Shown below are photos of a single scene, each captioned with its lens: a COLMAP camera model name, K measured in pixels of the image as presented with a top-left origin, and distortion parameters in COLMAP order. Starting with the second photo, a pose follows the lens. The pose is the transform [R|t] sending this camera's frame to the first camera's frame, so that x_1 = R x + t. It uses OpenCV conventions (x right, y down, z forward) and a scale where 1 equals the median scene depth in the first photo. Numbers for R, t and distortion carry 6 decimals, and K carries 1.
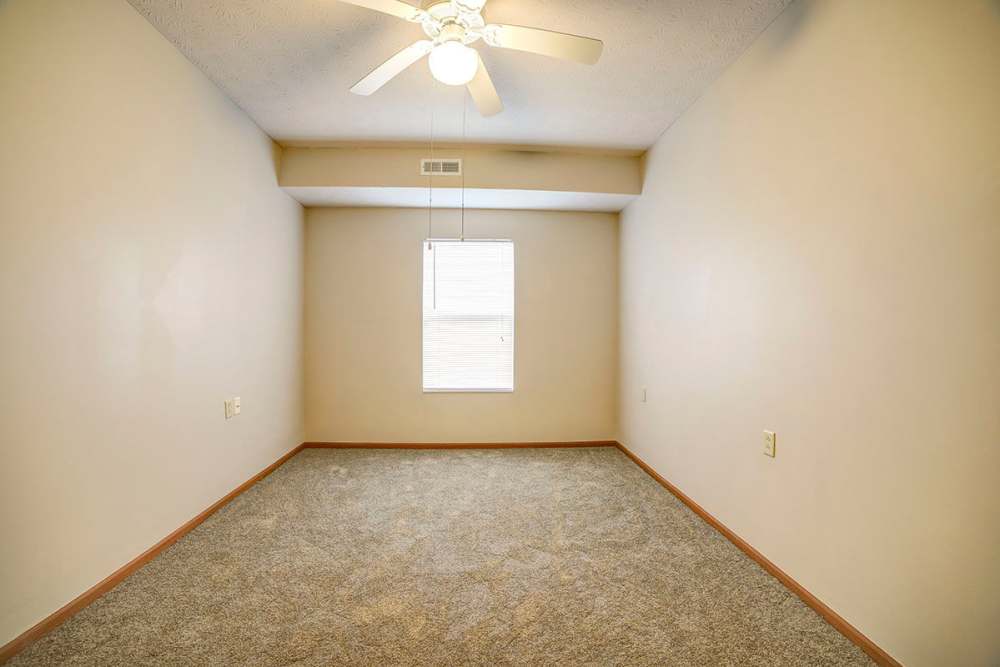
lens RADIAL K [[395.3, 0, 500.0], [0, 395.3, 333.5], [0, 0, 1]] dist [-0.038328, 0.000018]
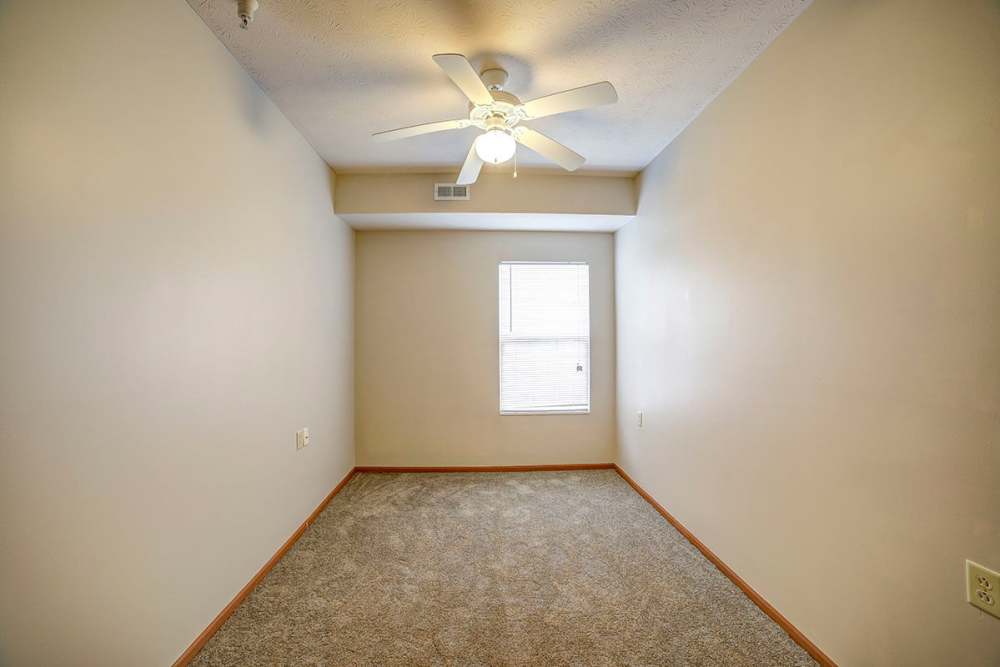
lens RADIAL K [[395.3, 0, 500.0], [0, 395.3, 333.5], [0, 0, 1]] dist [-0.038328, 0.000018]
pose [[0.999913, -0.010984, -0.007241, -0.160040], [0.010587, 0.998551, -0.052757, -0.002360], [0.007810, 0.052675, 0.998581, -0.005949]]
